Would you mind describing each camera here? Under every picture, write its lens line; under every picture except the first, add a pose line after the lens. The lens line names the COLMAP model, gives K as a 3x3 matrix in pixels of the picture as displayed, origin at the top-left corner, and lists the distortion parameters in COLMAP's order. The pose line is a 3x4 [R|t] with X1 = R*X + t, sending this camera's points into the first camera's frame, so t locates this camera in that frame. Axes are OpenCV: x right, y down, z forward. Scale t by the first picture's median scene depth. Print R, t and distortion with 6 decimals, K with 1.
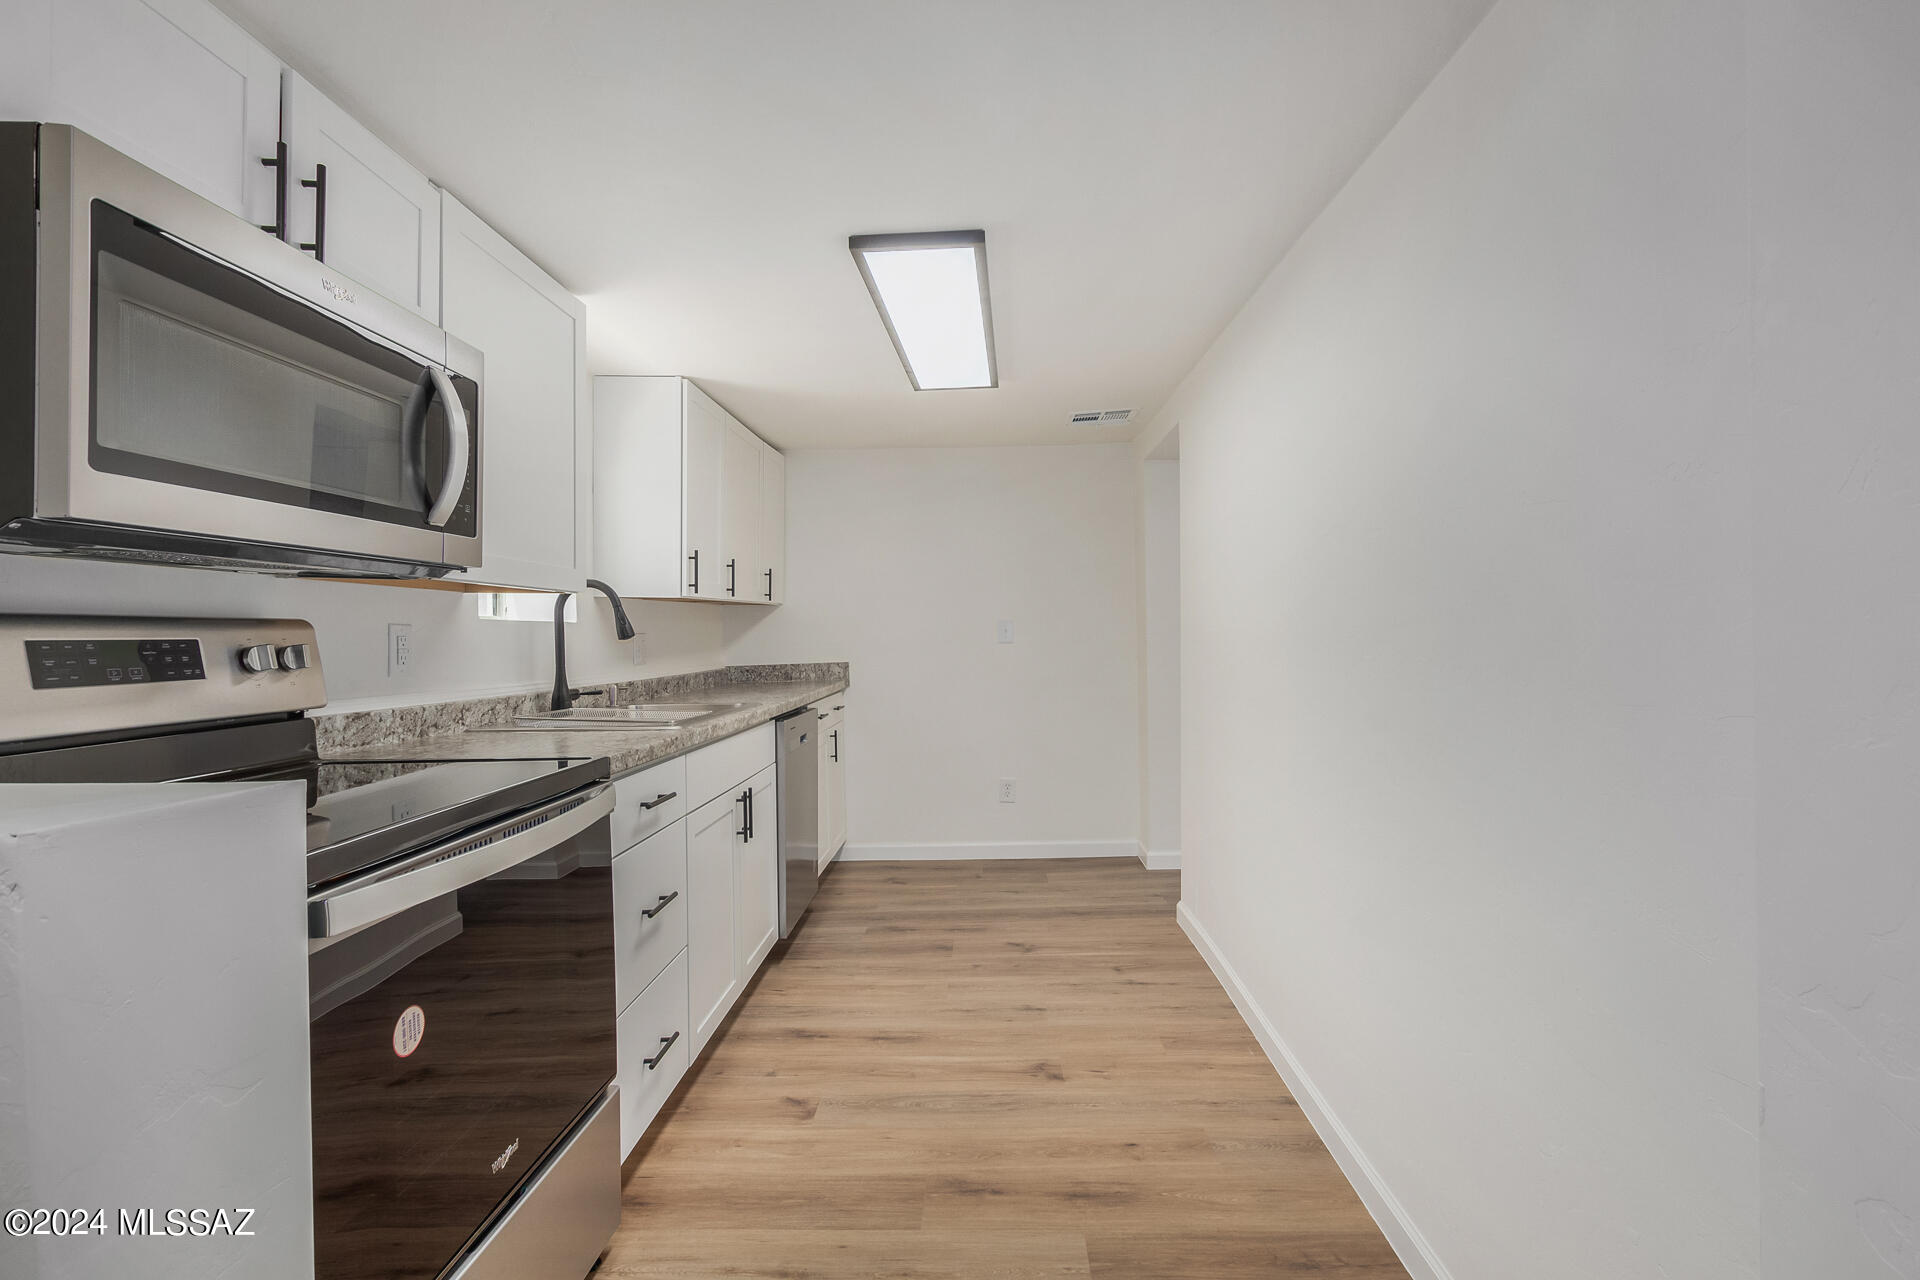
lens RADIAL K [[877.6, 0, 976.0], [0, 877.6, 634.4], [0, 0, 1]] dist [0.004272, -0.002034]
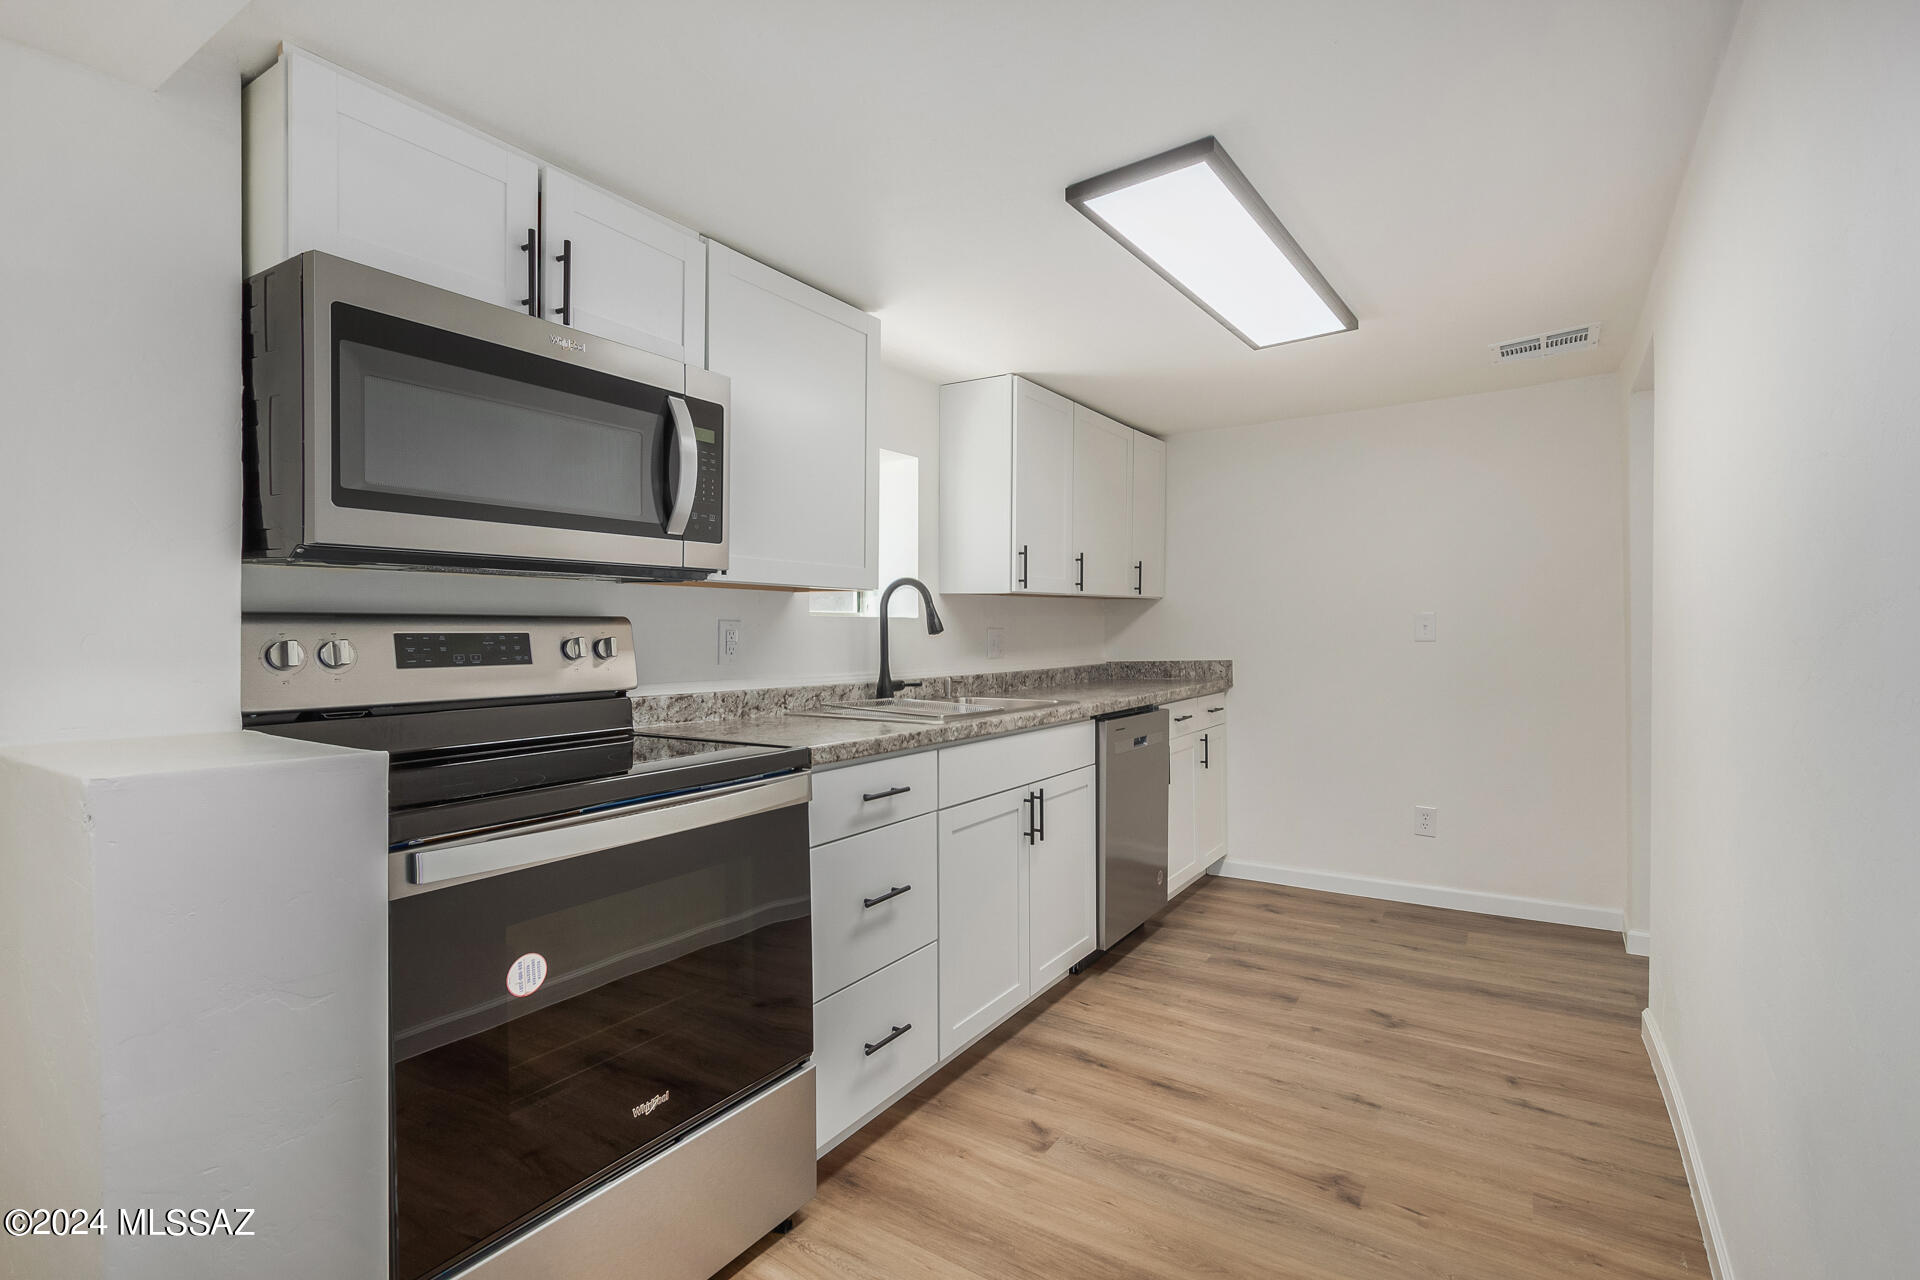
lens RADIAL K [[877.6, 0, 965.2], [0, 877.6, 634.0], [0, 0, 1]] dist [0.004272, -0.002034]
pose [[0.845921, 0.007654, -0.533253, 0.211199], [-0.004179, 0.999961, 0.007724, -0.003285], [0.533292, -0.004306, 0.845920, 0.155911]]
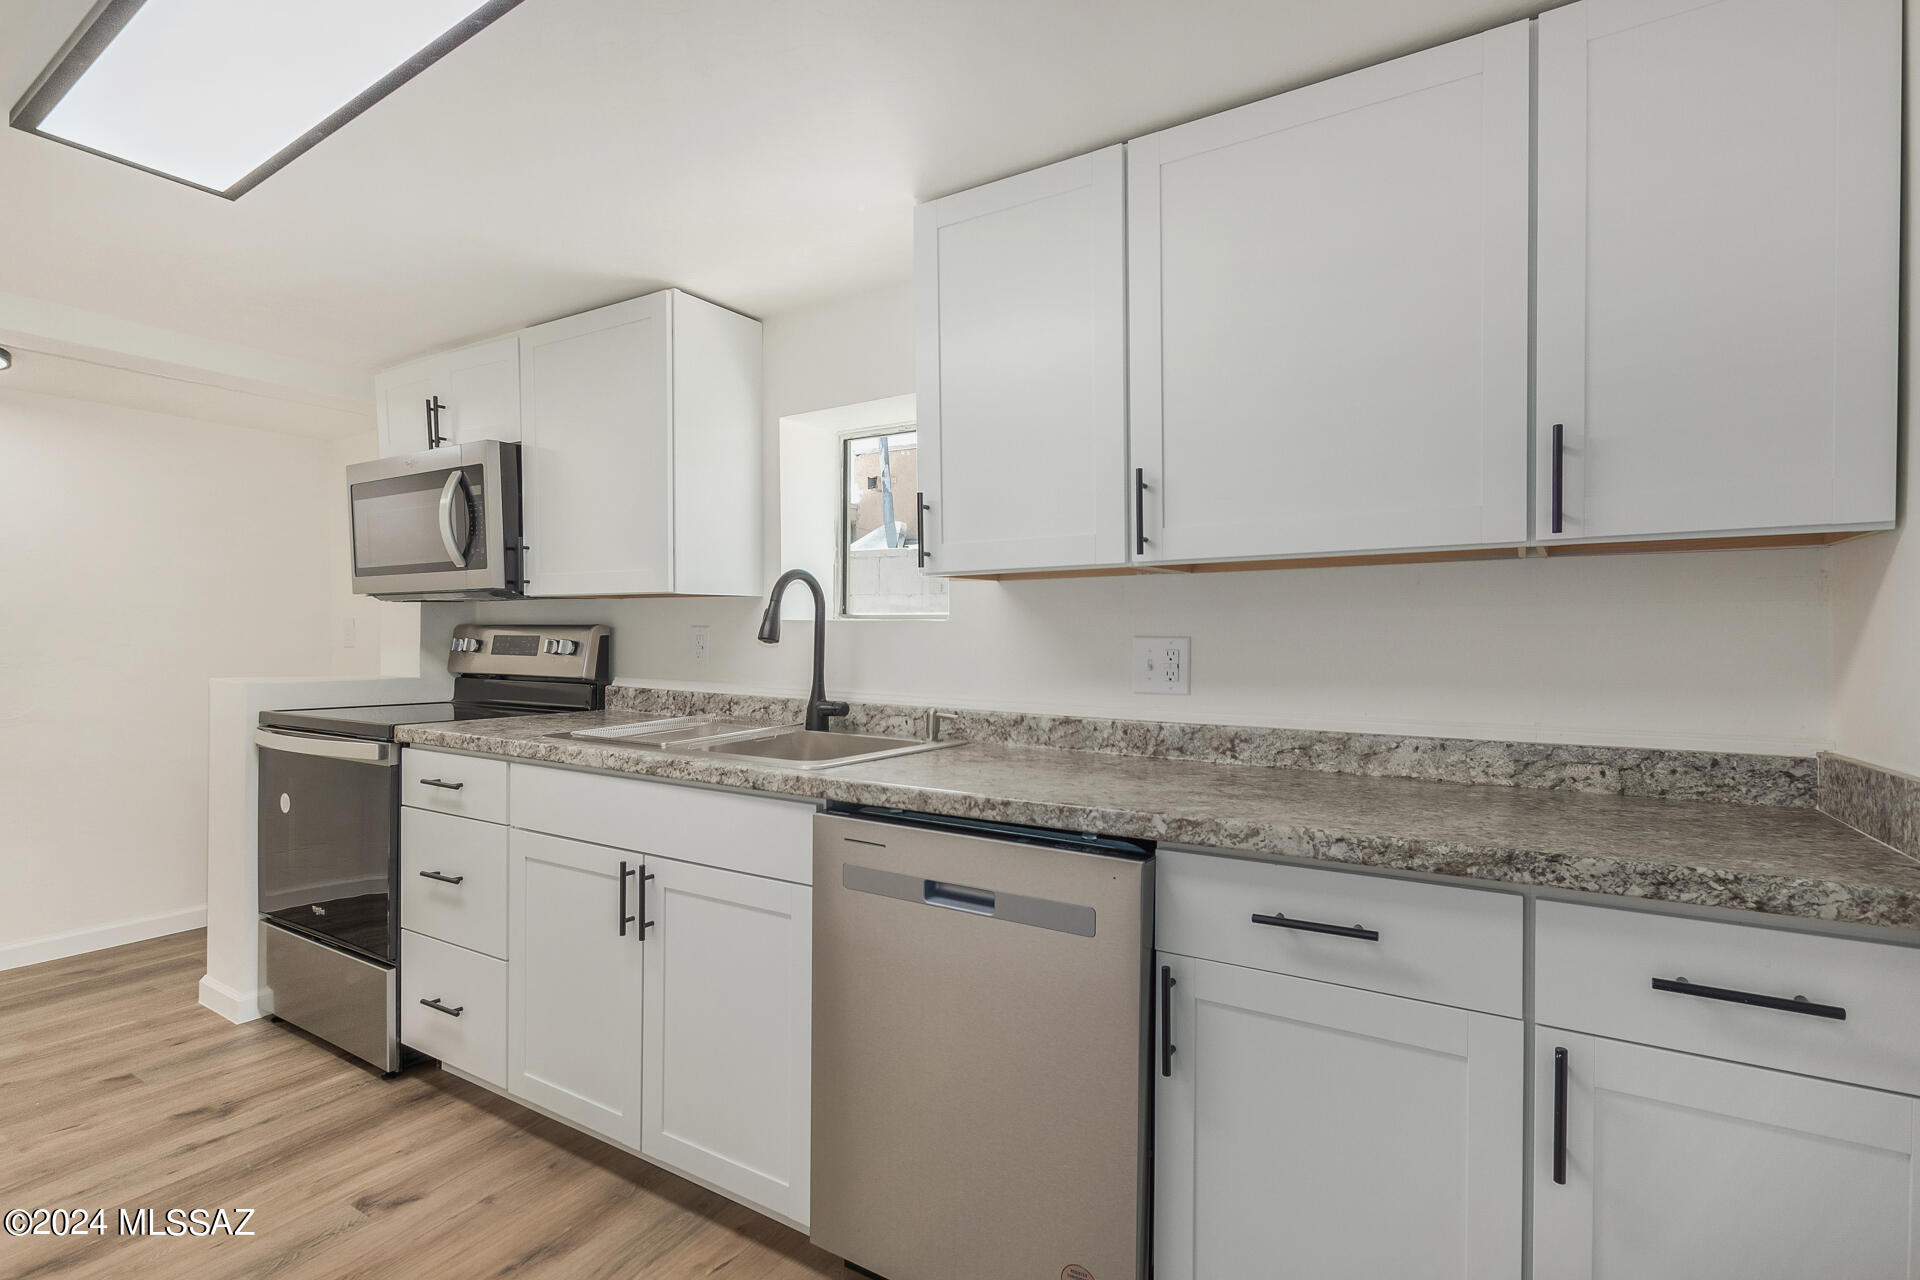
lens RADIAL K [[877.6, 0, 968.9], [0, 877.6, 644.3], [0, 0, 1]] dist [0.004272, -0.002034]
pose [[-0.495369, 0.015412, -0.868546, 0.225802], [-0.000429, 0.999838, 0.017987, -0.007514], [0.868683, 0.009283, -0.495282, 1.748587]]
